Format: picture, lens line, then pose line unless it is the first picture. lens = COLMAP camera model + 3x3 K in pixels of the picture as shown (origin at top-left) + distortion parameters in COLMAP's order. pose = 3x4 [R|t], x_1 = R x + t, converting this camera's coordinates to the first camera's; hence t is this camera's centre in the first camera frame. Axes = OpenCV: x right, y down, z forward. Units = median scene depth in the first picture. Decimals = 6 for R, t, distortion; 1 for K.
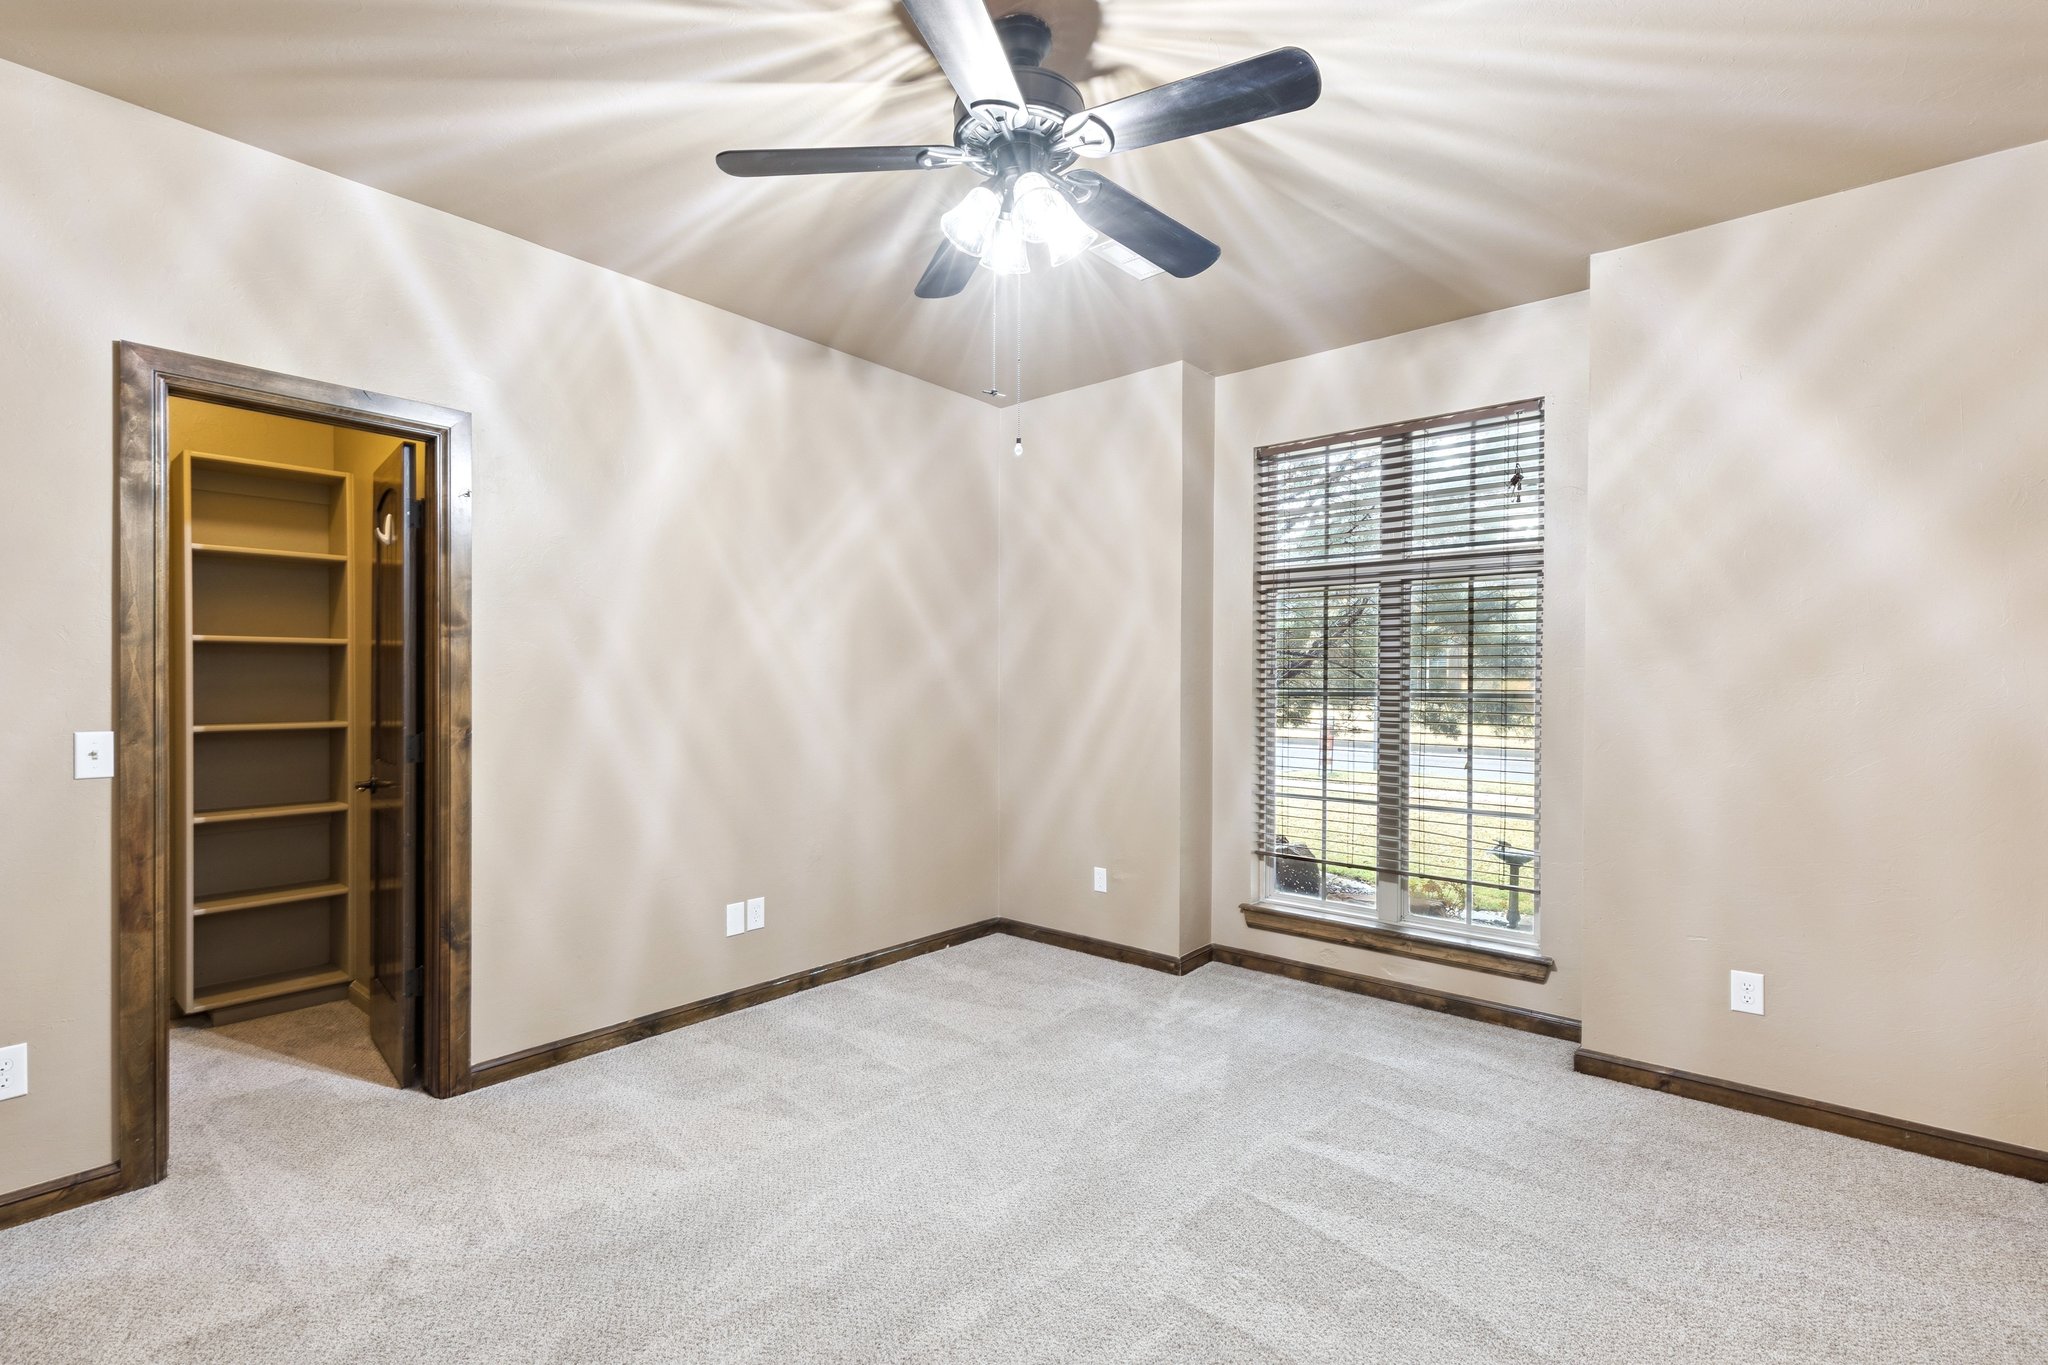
lens RADIAL K [[925.0, 0, 1024.0], [0, 925.0, 682.5], [0, 0, 1]] dist [0.012412, -0.000715]
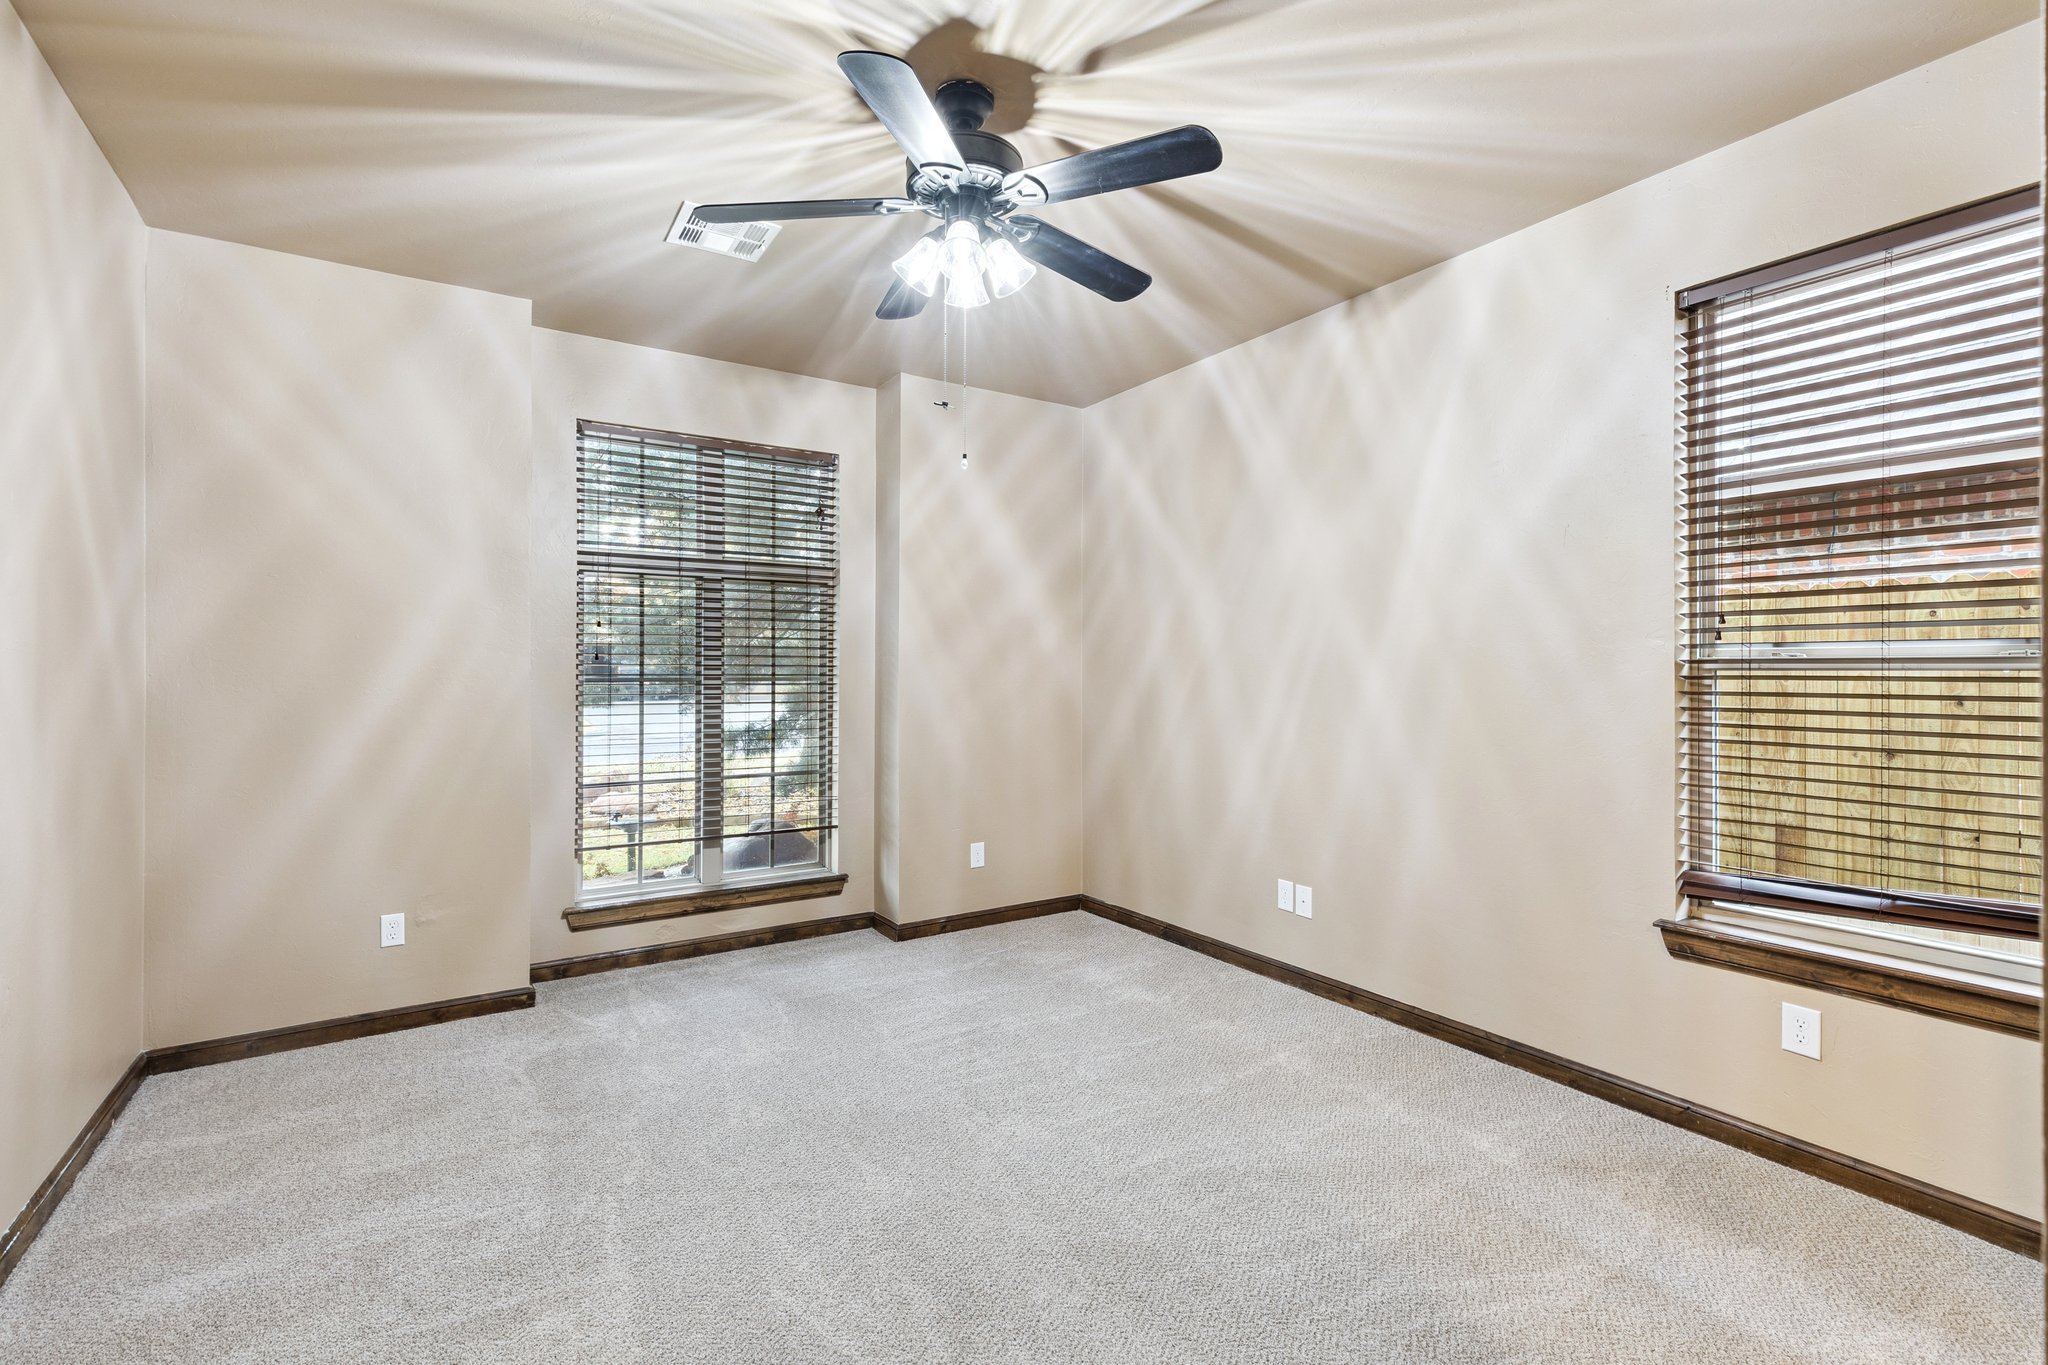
lens RADIAL K [[921.8, 0, 1025.5], [0, 921.8, 661.4], [0, 0, 1]] dist [0.013141, 0.000144]
pose [[0.284531, 0.003465, 0.958661, -0.592782], [0.000515, 0.999993, -0.003767, -0.004358], [-0.958667, 0.001565, 0.284527, 0.342055]]
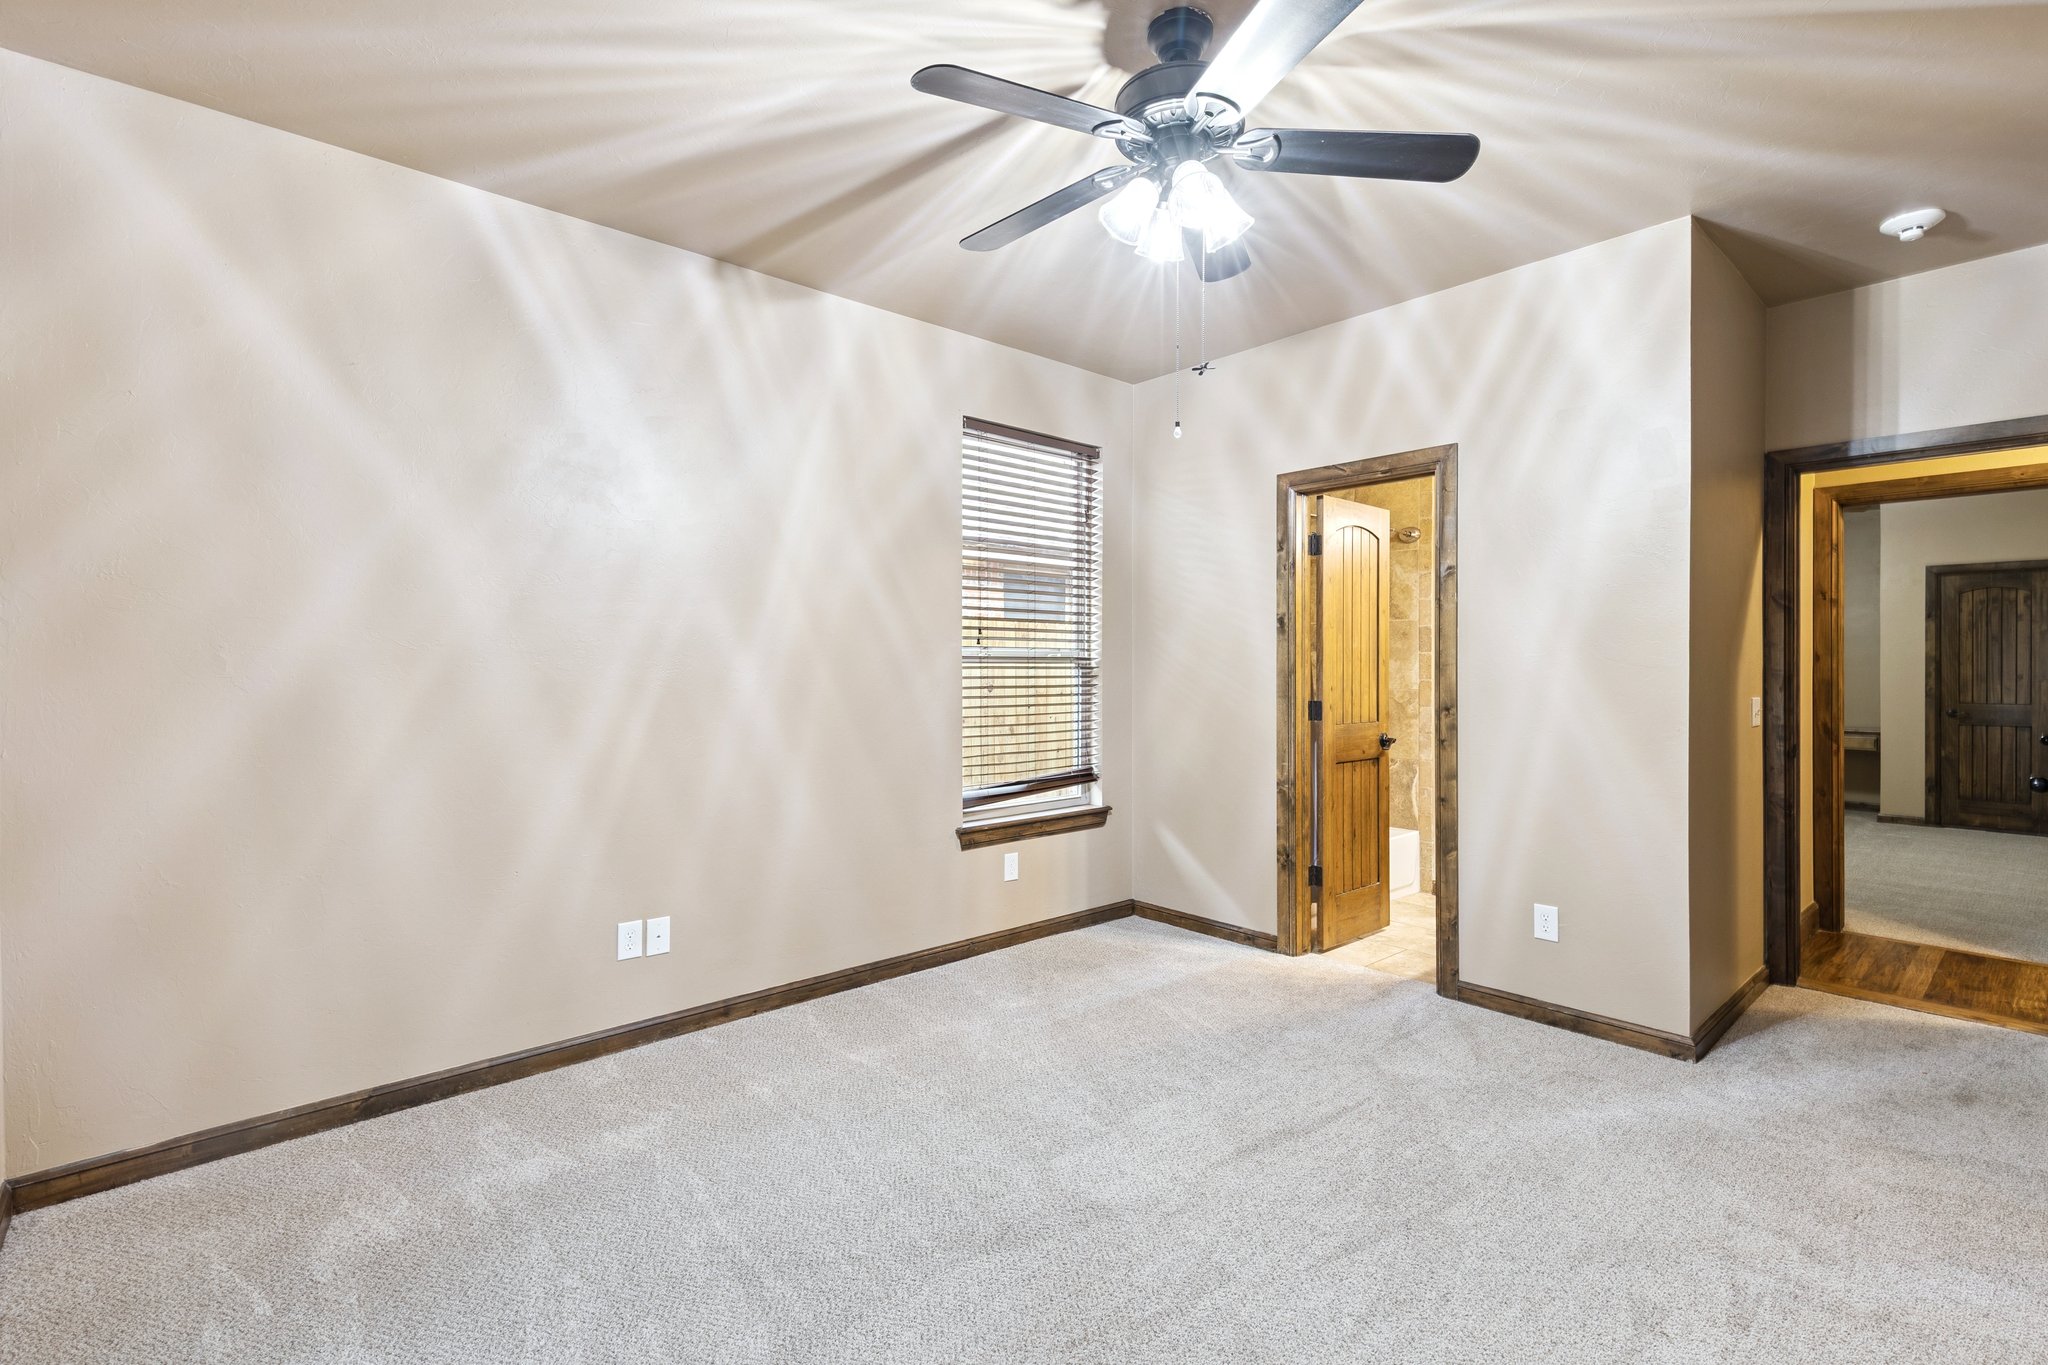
lens RADIAL K [[928.7, 0, 1026.9], [0, 928.7, 673.3], [0, 0, 1]] dist [0.017105, -0.000612]
pose [[-0.989253, -0.005137, 0.146127, 0.004122], [-0.004226, 0.999970, 0.006547, 0.004369], [-0.146156, 0.005859, -0.989244, 1.142646]]
